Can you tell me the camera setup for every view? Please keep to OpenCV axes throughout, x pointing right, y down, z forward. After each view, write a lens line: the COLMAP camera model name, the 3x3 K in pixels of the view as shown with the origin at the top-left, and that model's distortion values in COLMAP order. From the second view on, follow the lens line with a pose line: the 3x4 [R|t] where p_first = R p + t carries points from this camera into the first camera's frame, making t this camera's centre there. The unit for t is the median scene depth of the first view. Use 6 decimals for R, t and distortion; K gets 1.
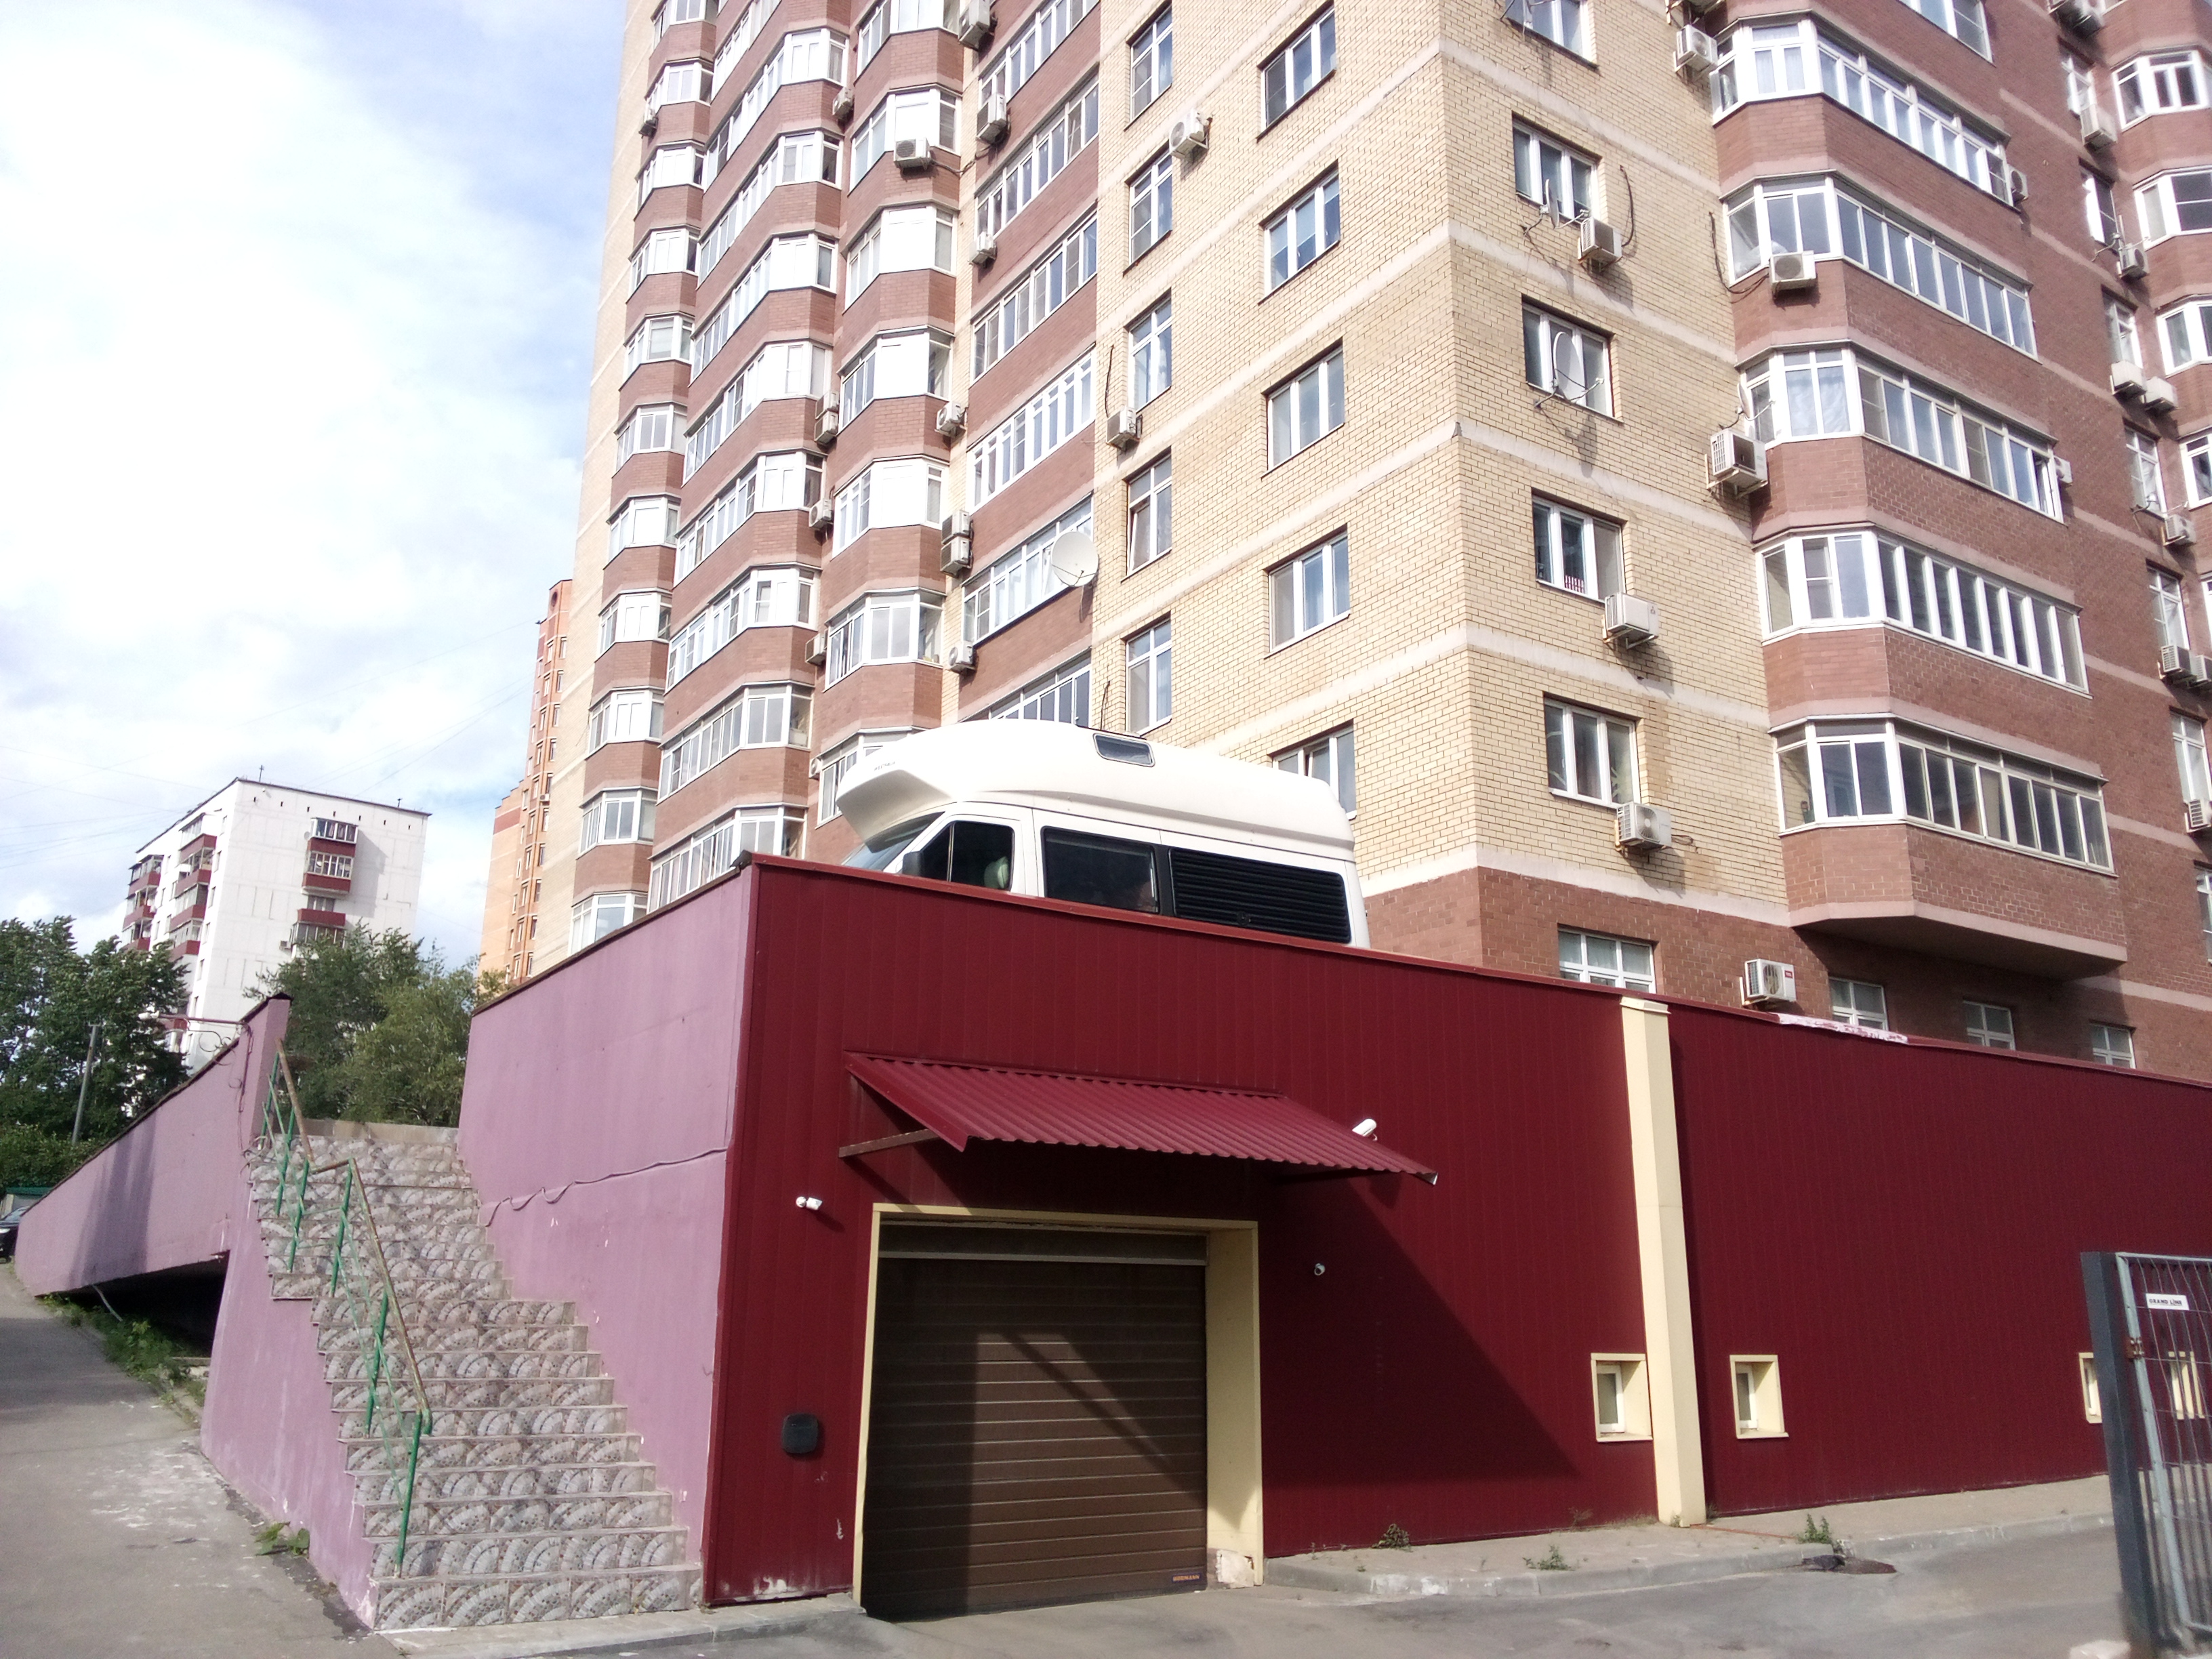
lens RADIAL K [[1755.3, 0, 1106.0], [0, 1755.3, 829.5], [0, 0, 1]] dist [0.110222, -0.149213]
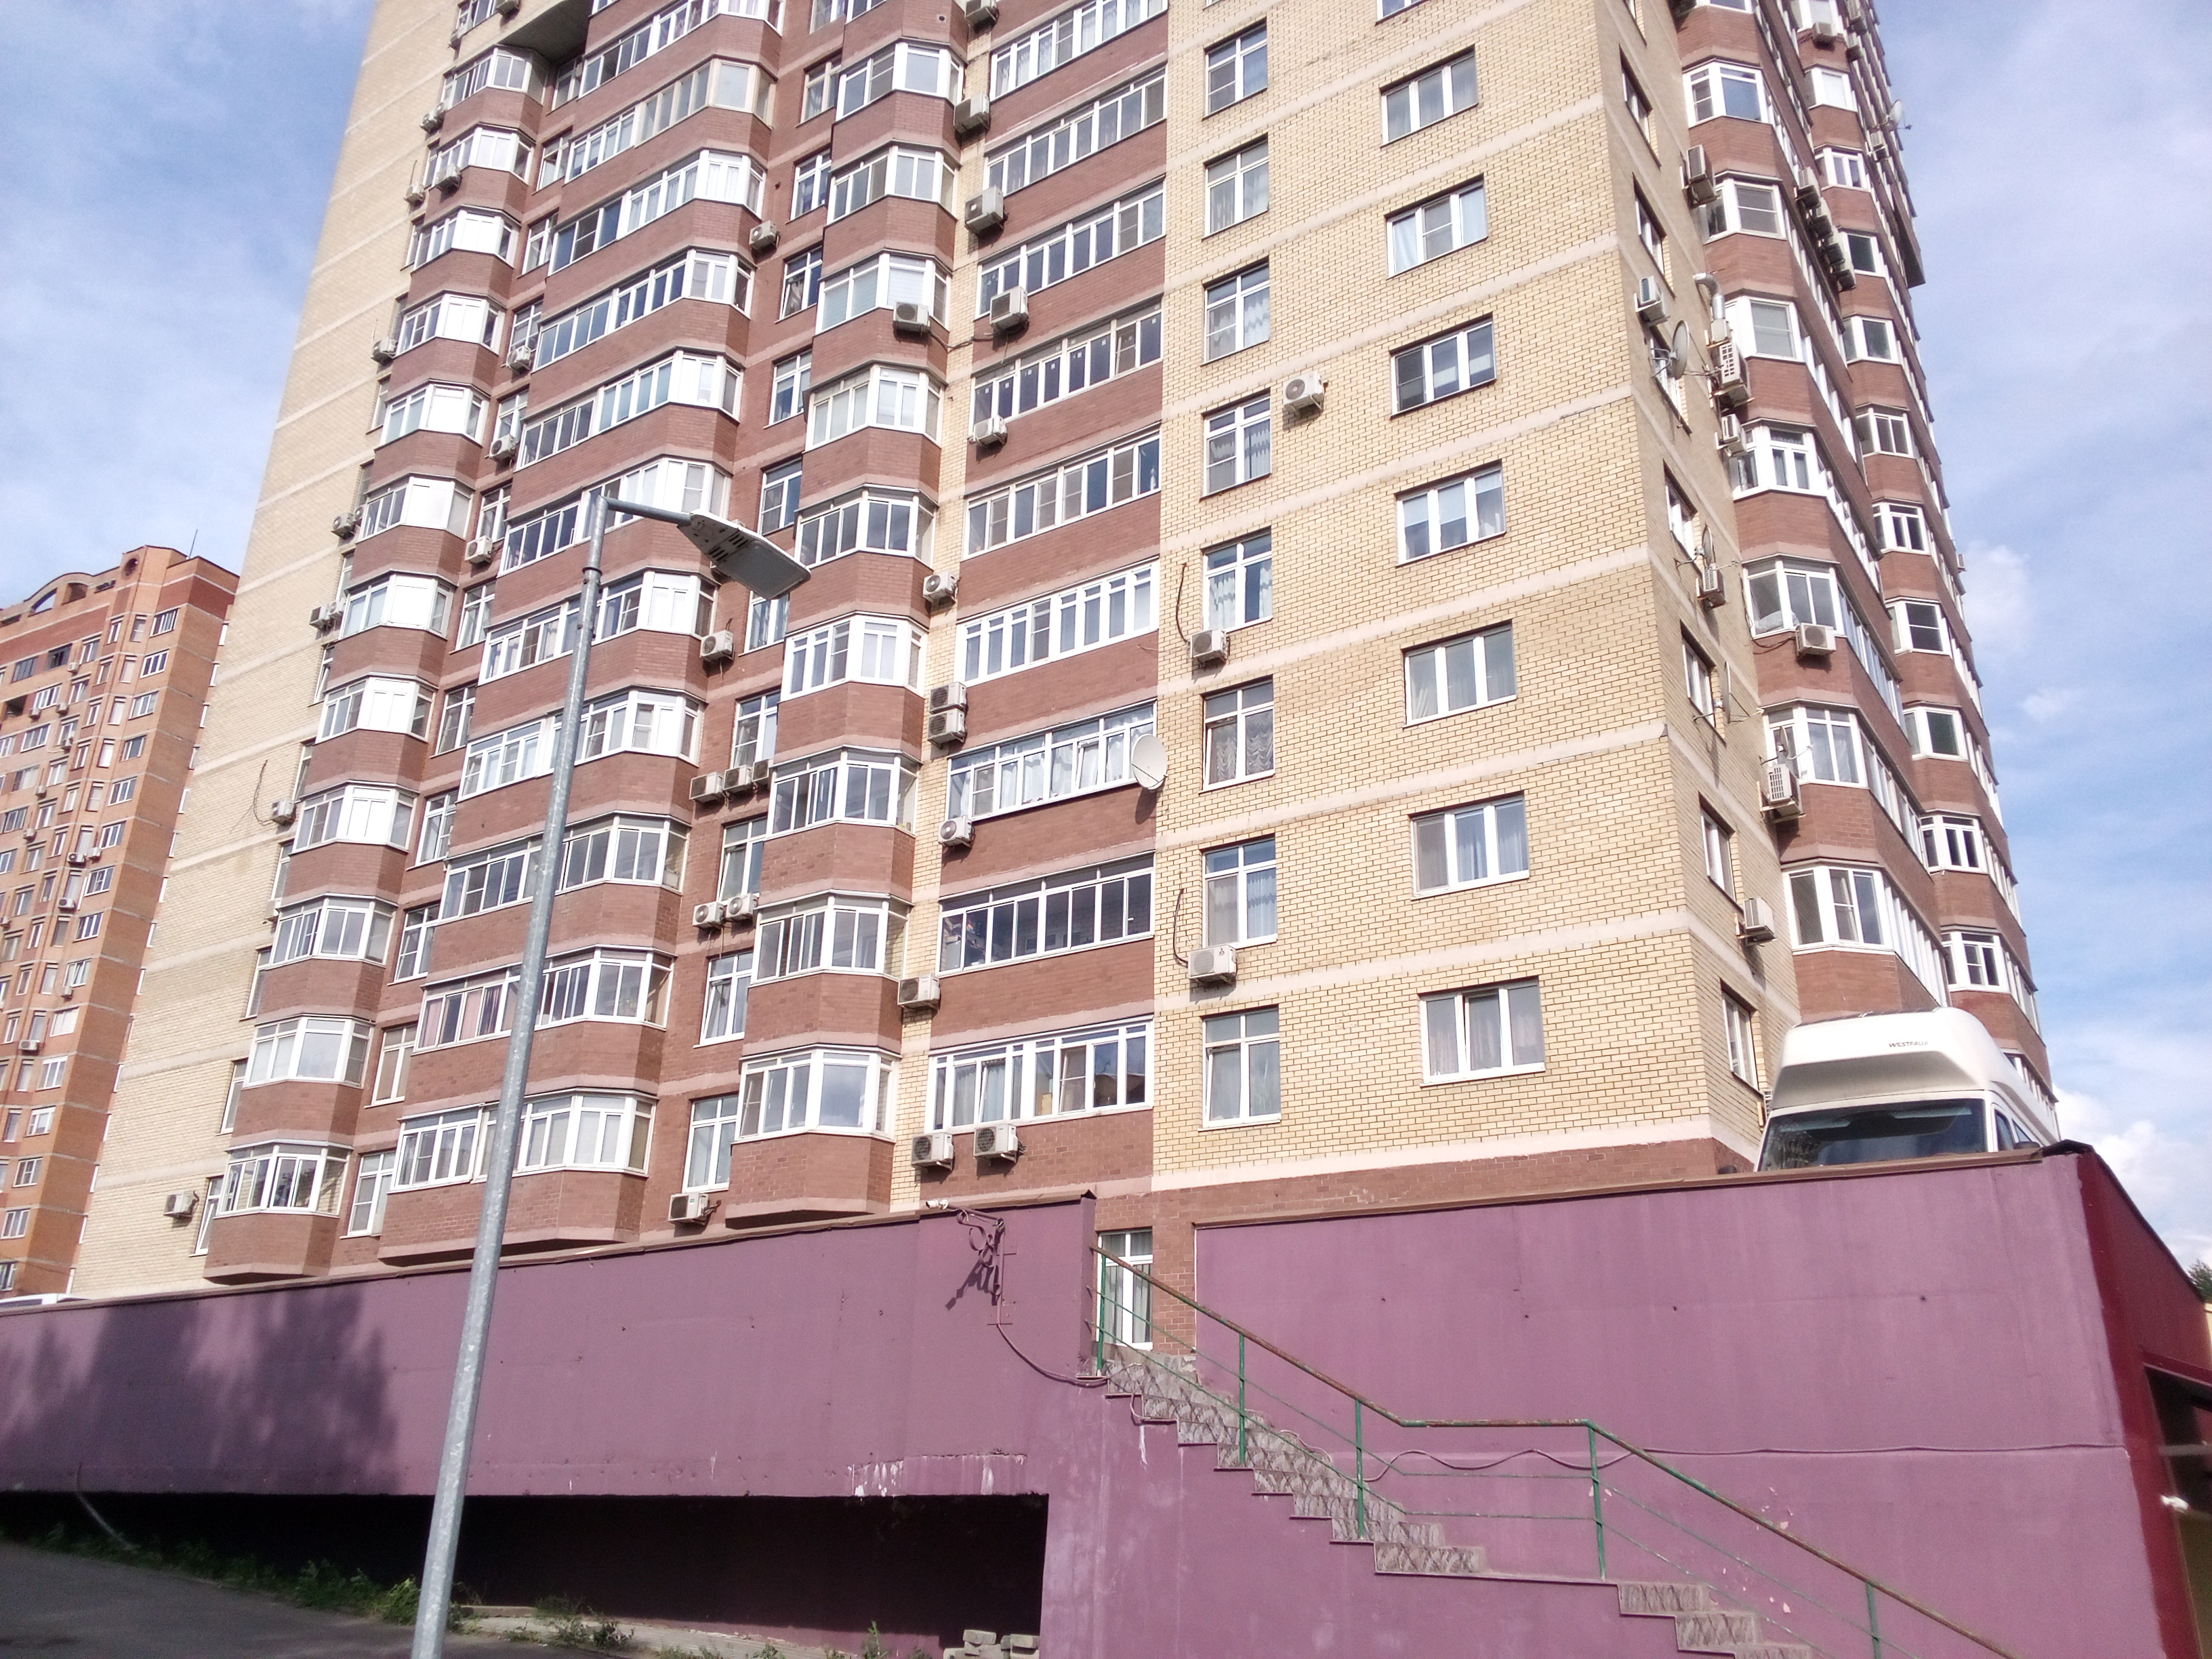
lens RADIAL K [[1755.3, 0, 1106.0], [0, 1755.3, 829.5], [0, 0, 1]] dist [0.110222, -0.149213]
pose [[0.921723, 0.158881, 0.353812, -0.340963], [-0.122549, 0.984814, -0.122979, 0.009198], [-0.367978, 0.069993, 0.927197, 0.071956]]
